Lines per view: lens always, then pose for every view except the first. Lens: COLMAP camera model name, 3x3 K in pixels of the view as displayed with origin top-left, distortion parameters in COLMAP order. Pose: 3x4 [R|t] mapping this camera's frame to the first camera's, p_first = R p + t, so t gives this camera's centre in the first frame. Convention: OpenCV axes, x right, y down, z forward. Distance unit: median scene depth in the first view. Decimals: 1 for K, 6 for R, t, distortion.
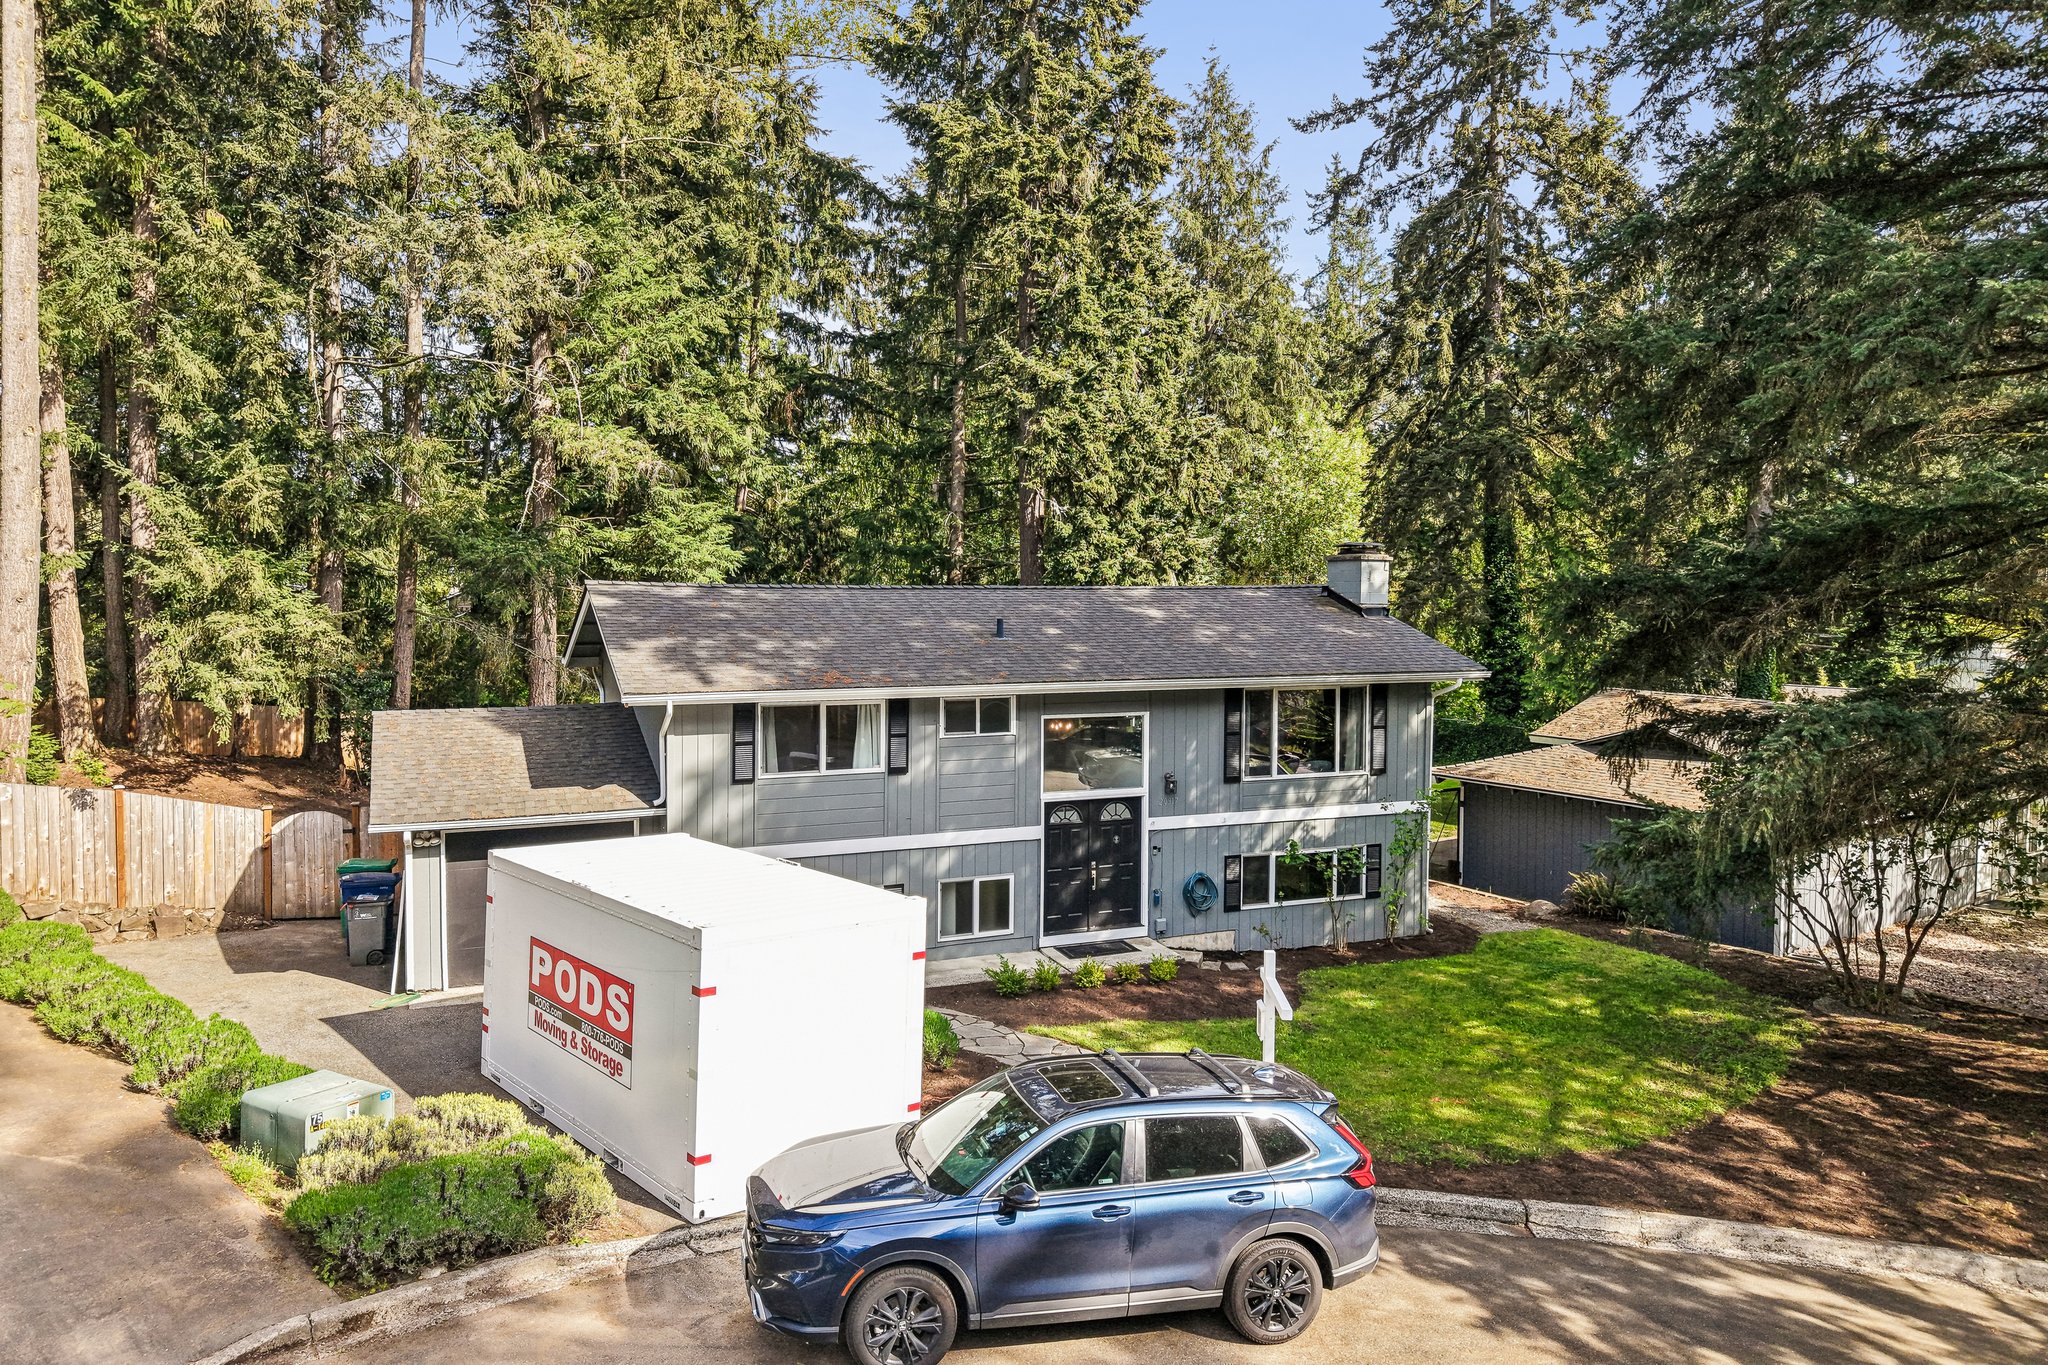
lens RADIAL K [[1373.2, 0, 1022.6], [0, 1373.2, 630.5], [0, 0, 1]] dist [0.019678, -0.001471]
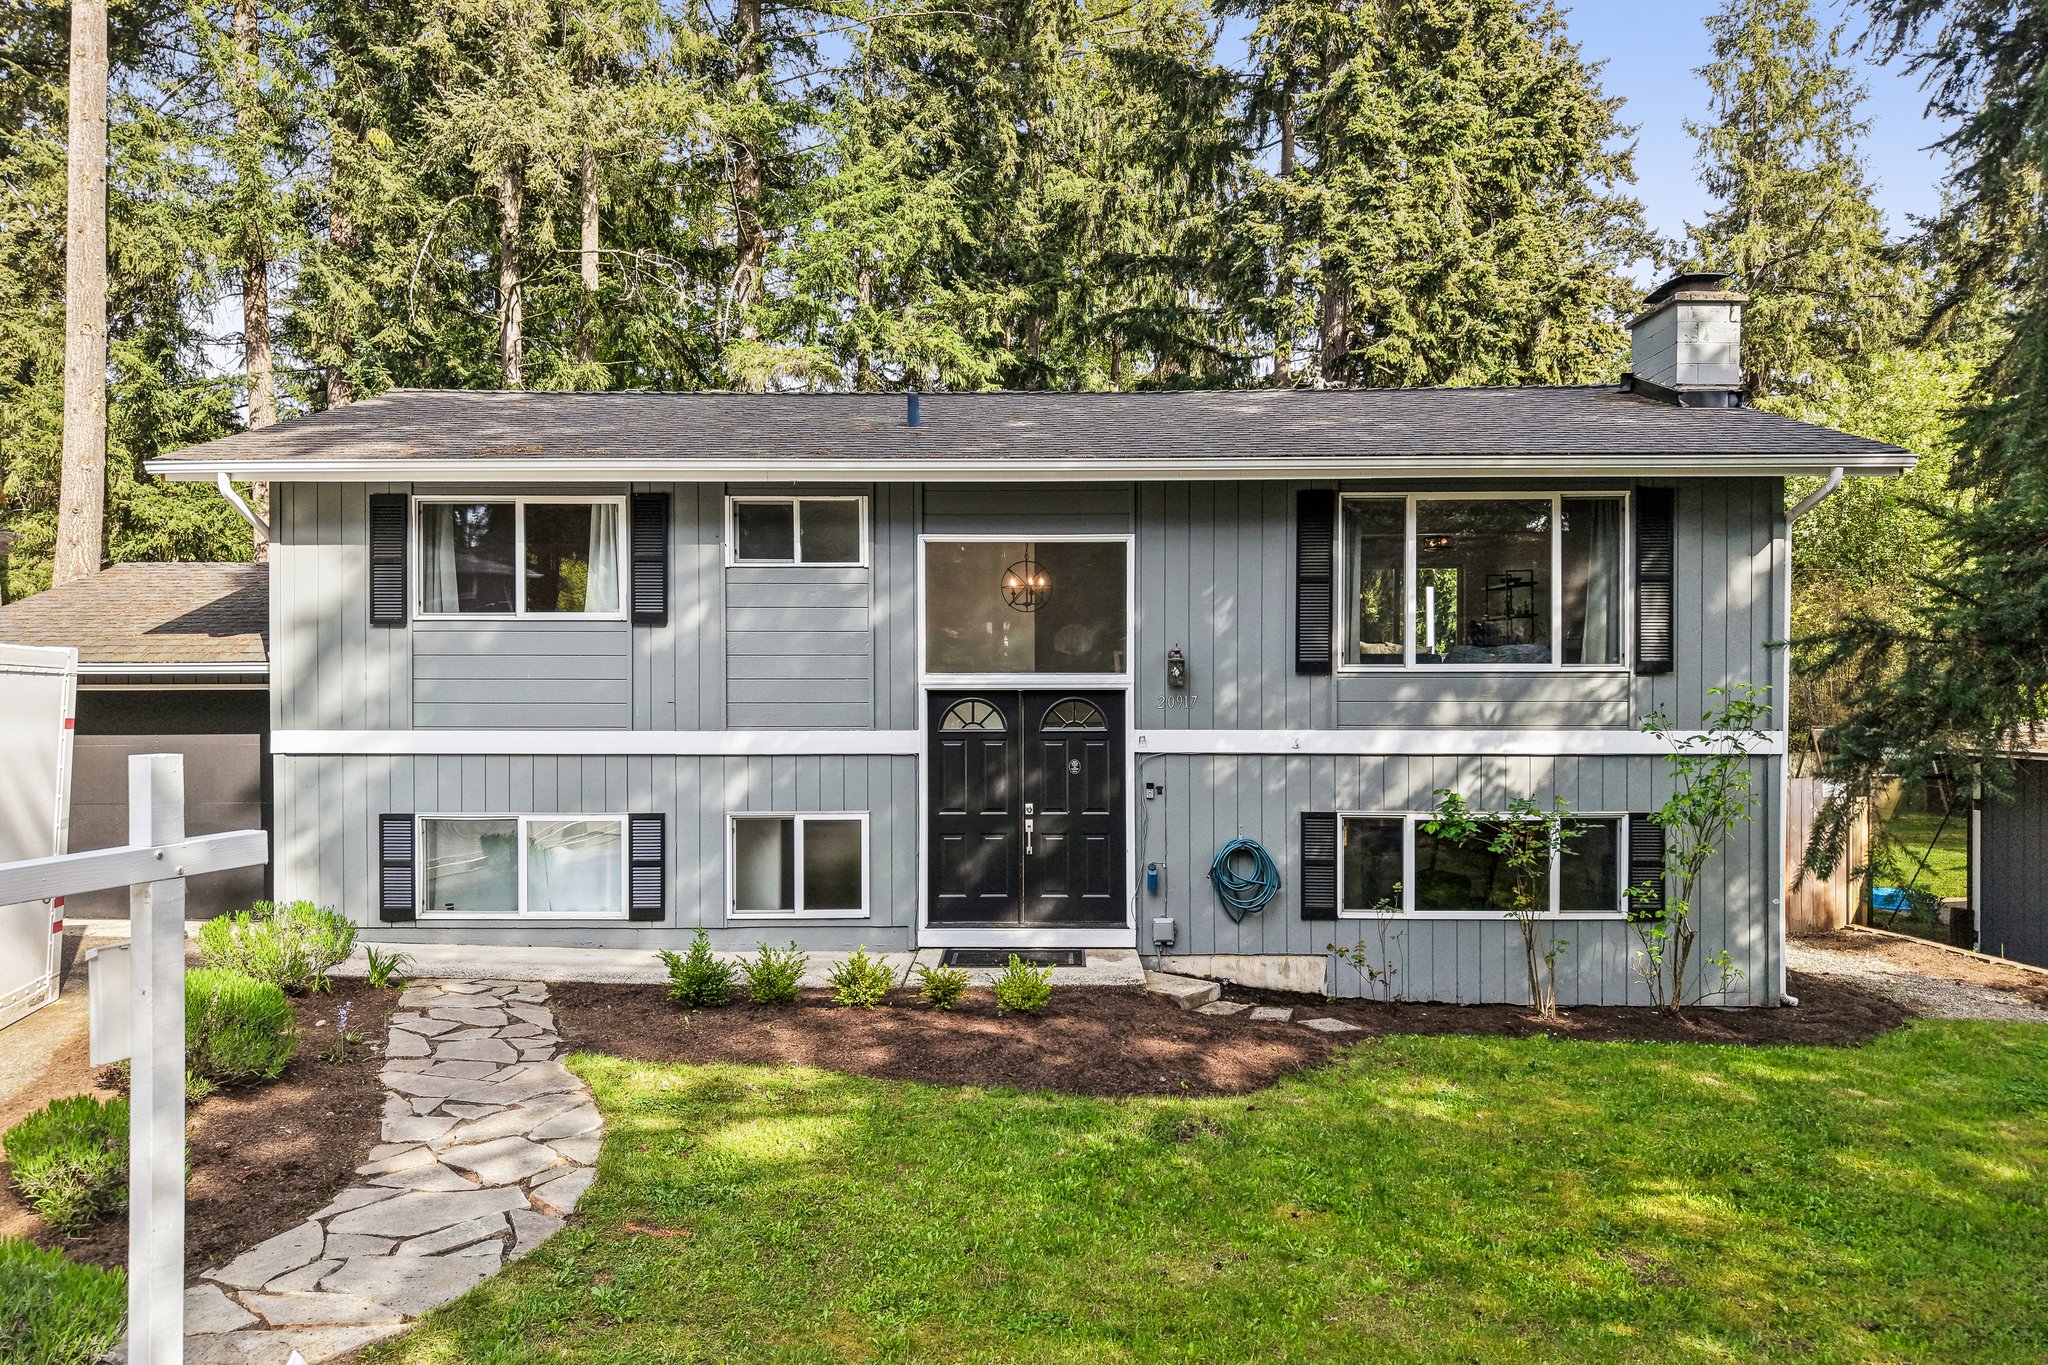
lens RADIAL K [[1365.7, 0, 1024.0], [0, 1365.7, 682.5], [0, 0, 1]] dist [0.005862, -0.005940]
pose [[0.912651, -0.004973, -0.408710, 0.260664], [-0.007787, 0.999533, -0.029550, 0.128297], [0.408666, 0.030152, 0.912186, 0.468006]]
